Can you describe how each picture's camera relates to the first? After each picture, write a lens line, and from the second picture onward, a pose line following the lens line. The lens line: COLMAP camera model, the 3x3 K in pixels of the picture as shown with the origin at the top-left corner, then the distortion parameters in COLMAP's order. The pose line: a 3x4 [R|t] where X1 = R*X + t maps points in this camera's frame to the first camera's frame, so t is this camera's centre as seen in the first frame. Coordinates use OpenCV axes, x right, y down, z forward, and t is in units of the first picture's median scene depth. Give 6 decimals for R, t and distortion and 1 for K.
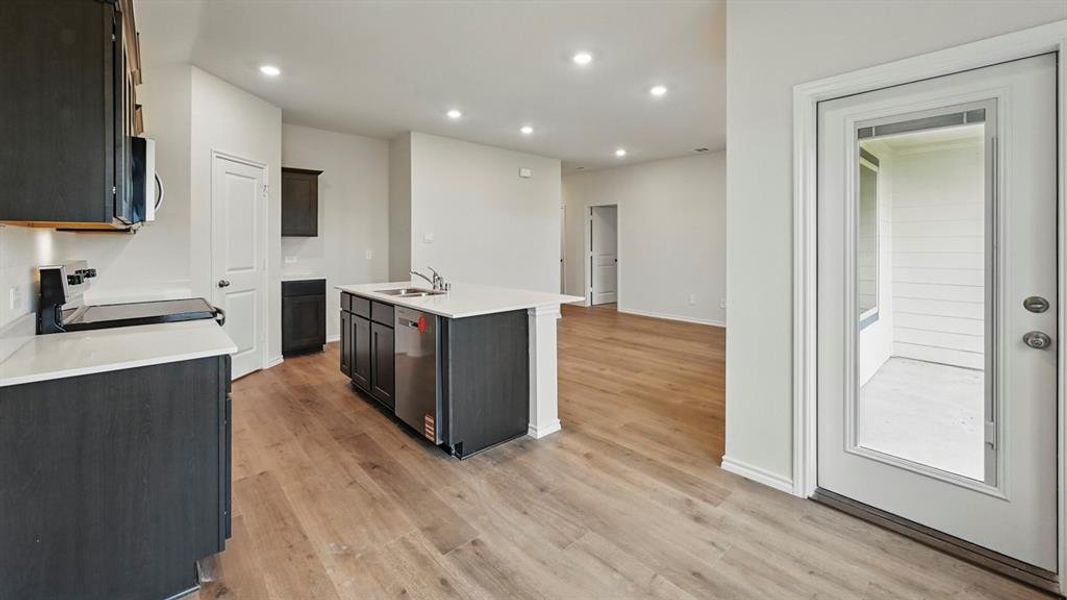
lens RADIAL K [[422.0, 0, 534.5], [0, 422.0, 241.9], [0, 0, 1]] dist [0.000142, -0.000011]
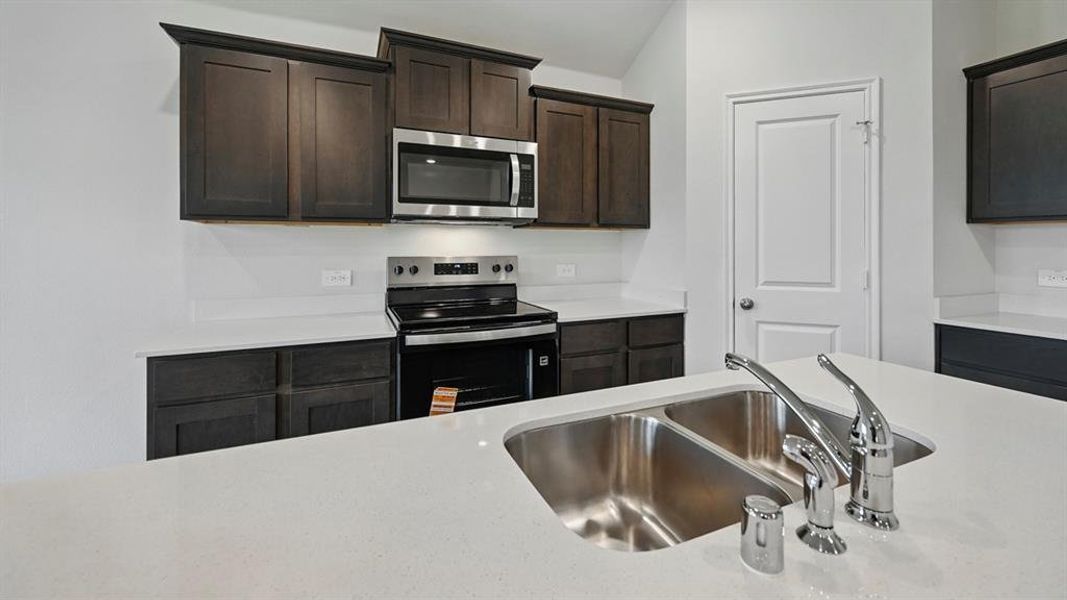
lens RADIAL K [[429.9, 0, 538.1], [0, 429.9, 244.5], [0, 0, 1]] dist [-0.000566, 0.000123]
pose [[-0.308697, -0.002644, -0.951157, -0.035374], [0.001915, 0.999992, -0.003402, 0.010421], [0.951158, -0.002871, -0.308690, 0.743639]]
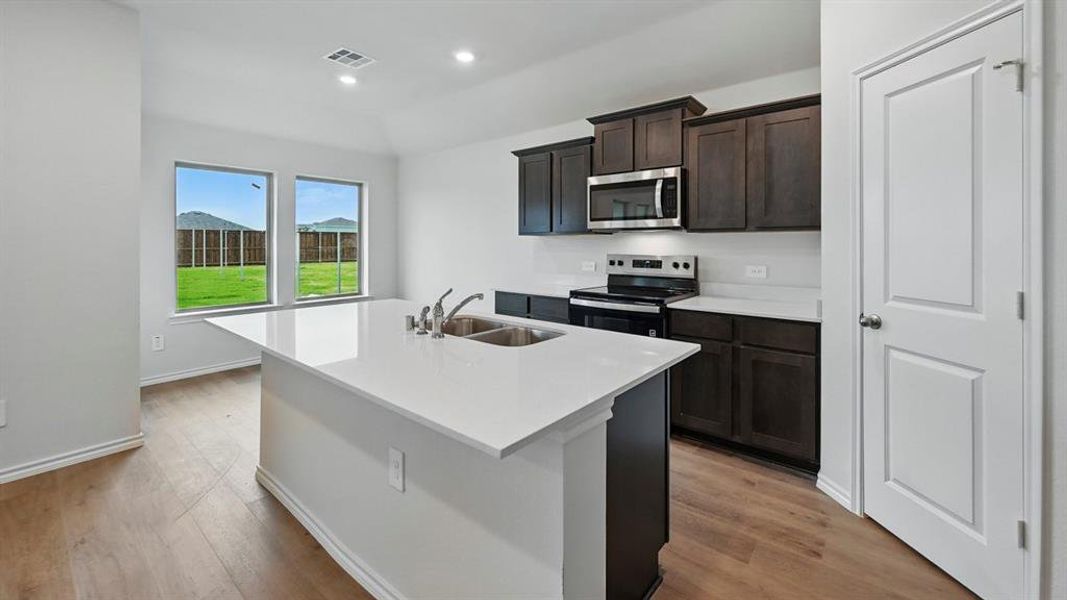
lens RADIAL K [[429.9, 0, 538.1], [0, 429.9, 244.5], [0, 0, 1]] dist [-0.000566, 0.000123]
pose [[-0.988879, 0.000905, -0.148717, -0.217100], [0.000871, 1.000000, 0.000290, 0.004489], [0.148717, 0.000158, -0.988880, 1.194665]]
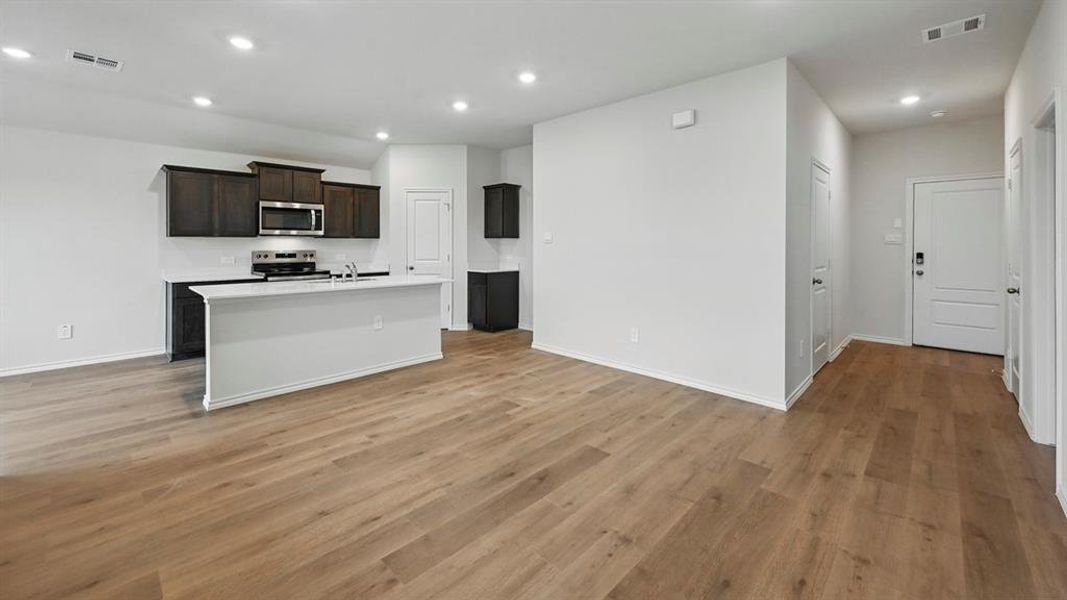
lens RADIAL K [[420.8, 0, 537.2], [0, 420.8, 245.1], [0, 0, 1]] dist [-0.000074, 0.000255]
pose [[0.071335, 0.001766, -0.997451, 0.779943], [0.001260, 0.999997, 0.001861, 0.006348], [0.997452, -0.001389, 0.071333, 1.133472]]
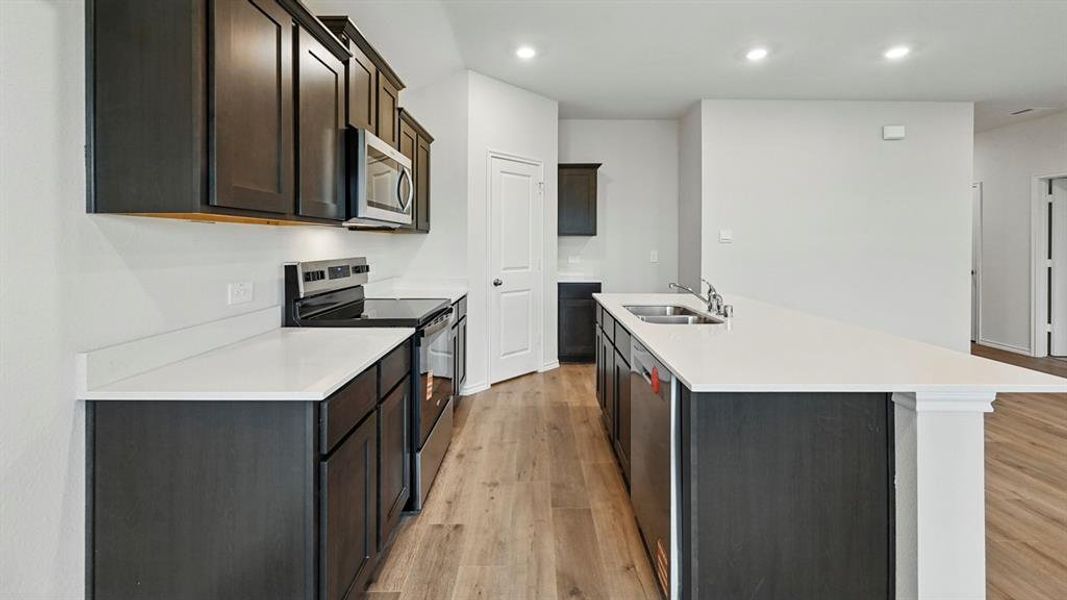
lens RADIAL K [[420.8, 0, 537.2], [0, 420.8, 245.1], [0, 0, 1]] dist [-0.000074, 0.000255]
pose [[0.746454, 0.005413, -0.665415, -0.000215], [-0.001653, 0.999979, 0.006281, 0.002941], [0.665435, -0.003589, 0.746448, 0.258576]]
